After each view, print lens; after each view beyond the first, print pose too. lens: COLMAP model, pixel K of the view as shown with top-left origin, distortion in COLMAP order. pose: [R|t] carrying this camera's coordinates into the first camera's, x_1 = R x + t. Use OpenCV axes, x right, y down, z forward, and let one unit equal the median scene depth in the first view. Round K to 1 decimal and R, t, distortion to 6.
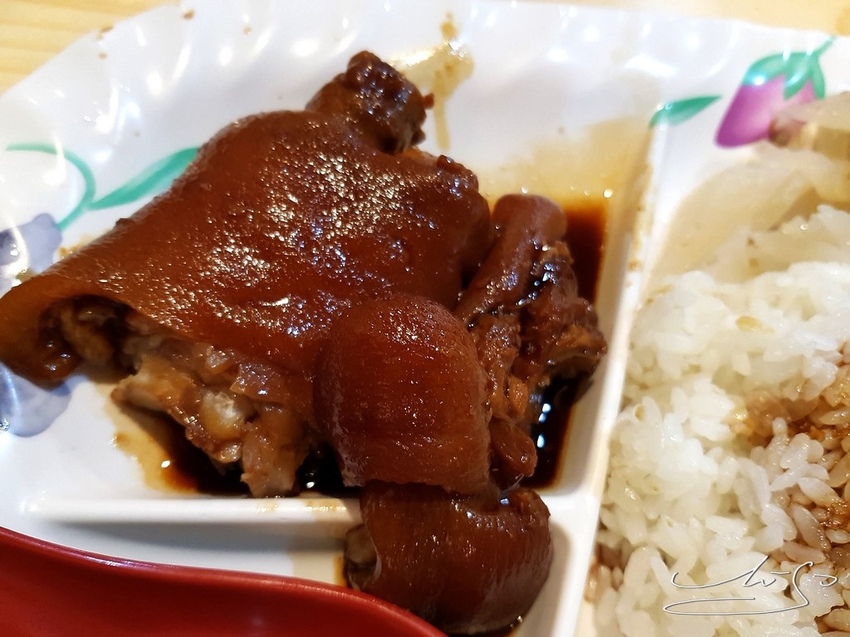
lens RADIAL K [[740.1, 0, 425.0], [0, 740.1, 318.5], [0, 0, 1]] dist [-0.037033, -0.012133]
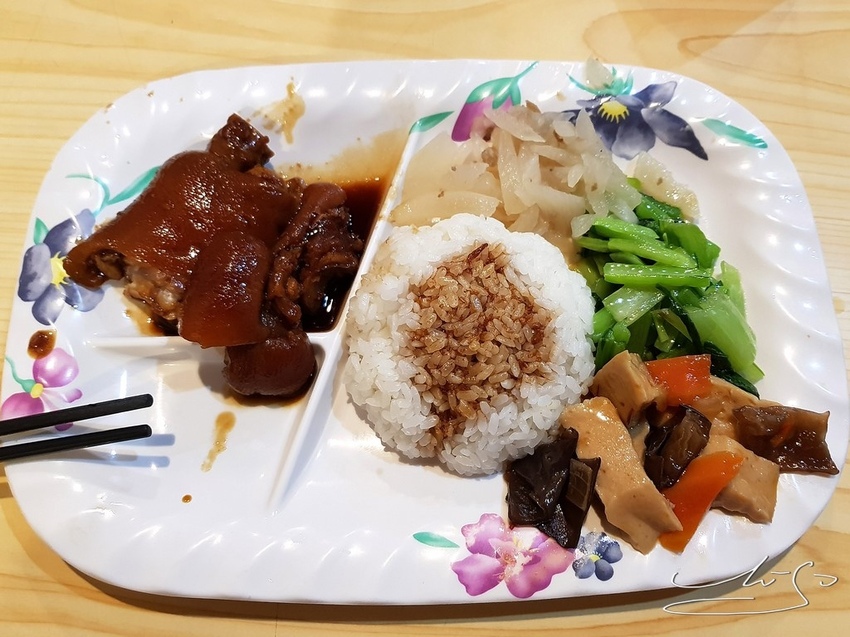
lens RADIAL K [[715.9, 0, 425.0], [0, 715.9, 318.5], [0, 0, 1]] dist [-0.009423, -0.003514]
pose [[0.992579, -0.027279, -0.118504, 0.715069], [0.043495, 0.989686, 0.136490, -0.071668], [0.113559, -0.140631, 0.983528, -1.002707]]
